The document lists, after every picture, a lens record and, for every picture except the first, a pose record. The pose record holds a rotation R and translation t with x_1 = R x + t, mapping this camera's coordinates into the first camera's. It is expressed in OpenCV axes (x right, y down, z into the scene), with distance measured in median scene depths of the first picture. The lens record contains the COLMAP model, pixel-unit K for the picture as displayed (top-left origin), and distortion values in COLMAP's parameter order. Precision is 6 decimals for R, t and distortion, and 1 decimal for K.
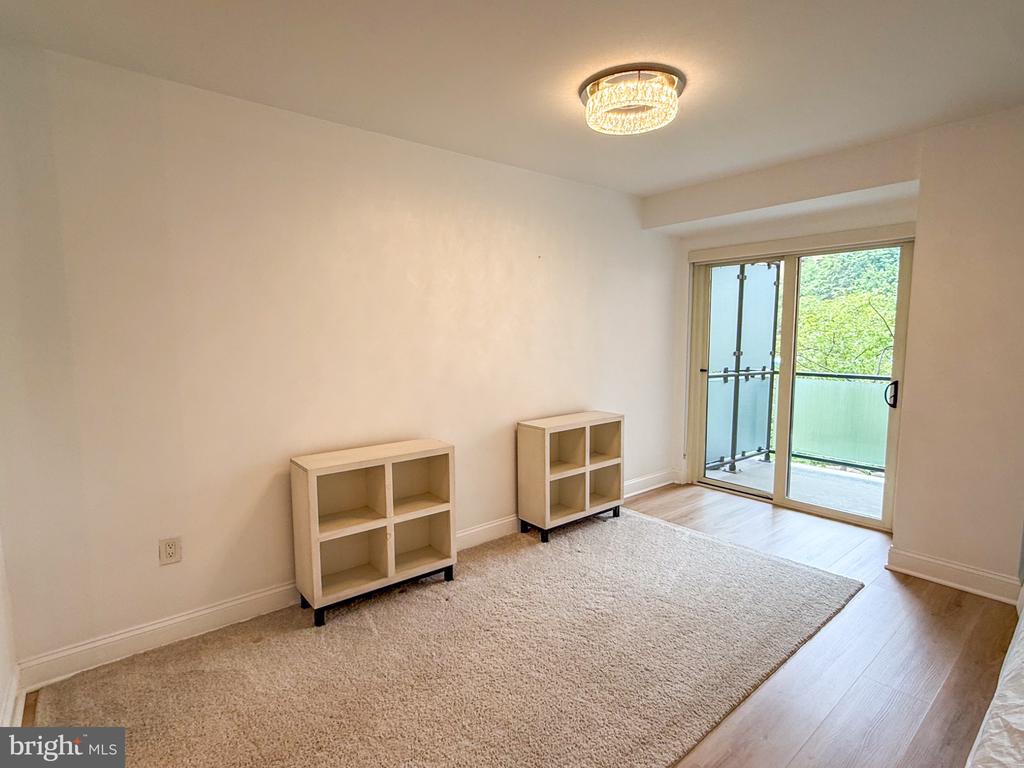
lens RADIAL K [[524.8, 0, 513.7], [0, 524.8, 385.3], [0, 0, 1]] dist [0.002640, -0.001972]
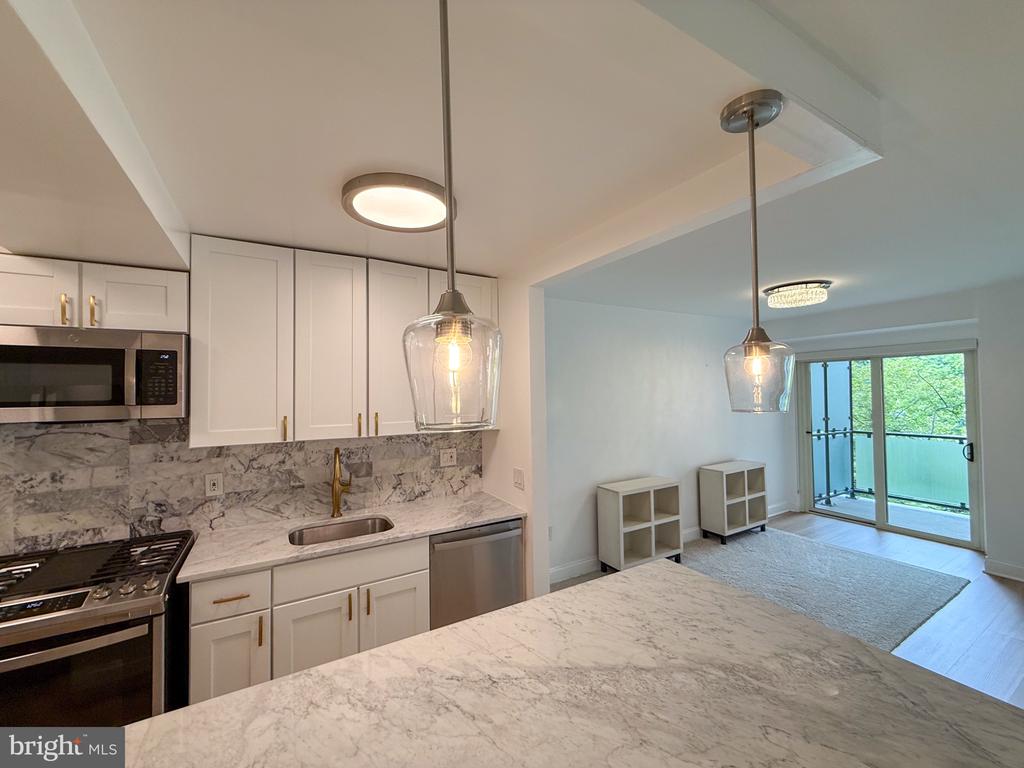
lens RADIAL K [[408.3, 0, 509.7], [0, 408.3, 385.1], [0, 0, 1]] dist [0.001122, -0.000546]
pose [[0.985240, -0.016563, -0.170374, -0.324631], [-0.003501, 0.993150, -0.116795, -0.029144], [0.171141, 0.115668, 0.978433, -0.334758]]
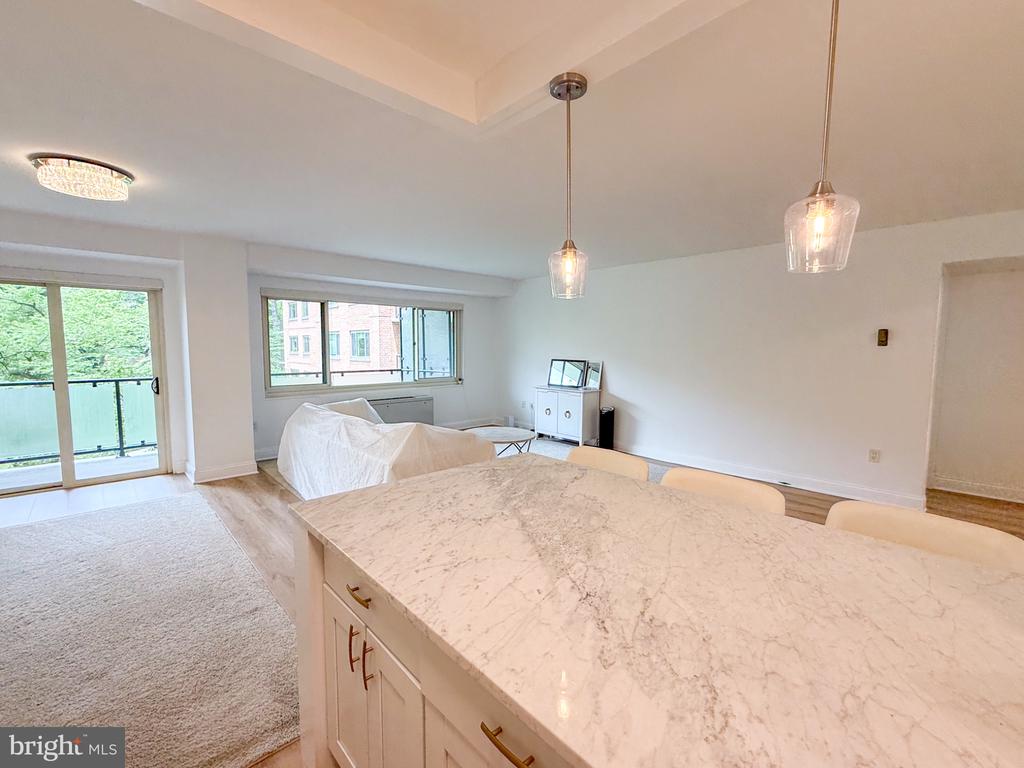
lens RADIAL K [[446.3, 0, 511.9], [0, 446.3, 382.3], [0, 0, 1]] dist [-0.001349, 0.000327]
pose [[-0.055272, -0.080876, 0.995191, -0.626273], [0.096264, 0.991639, 0.085933, -0.005212], [-0.993820, 0.100551, -0.047025, 0.004150]]
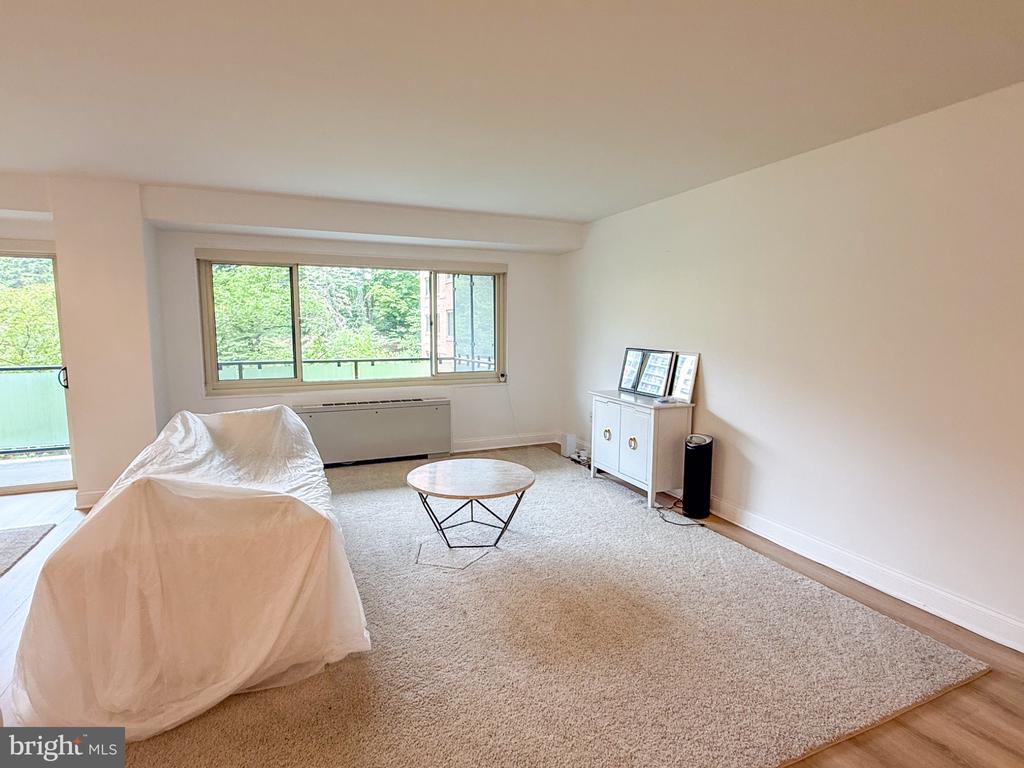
lens RADIAL K [[524.8, 0, 514.7], [0, 524.8, 386.6], [0, 0, 1]] dist [0.002640, -0.001972]
pose [[0.284209, -0.111342, 0.952275, -0.153335], [0.094873, 0.991625, 0.087628, 0.028236], [-0.954057, 0.065441, 0.292392, -0.356840]]
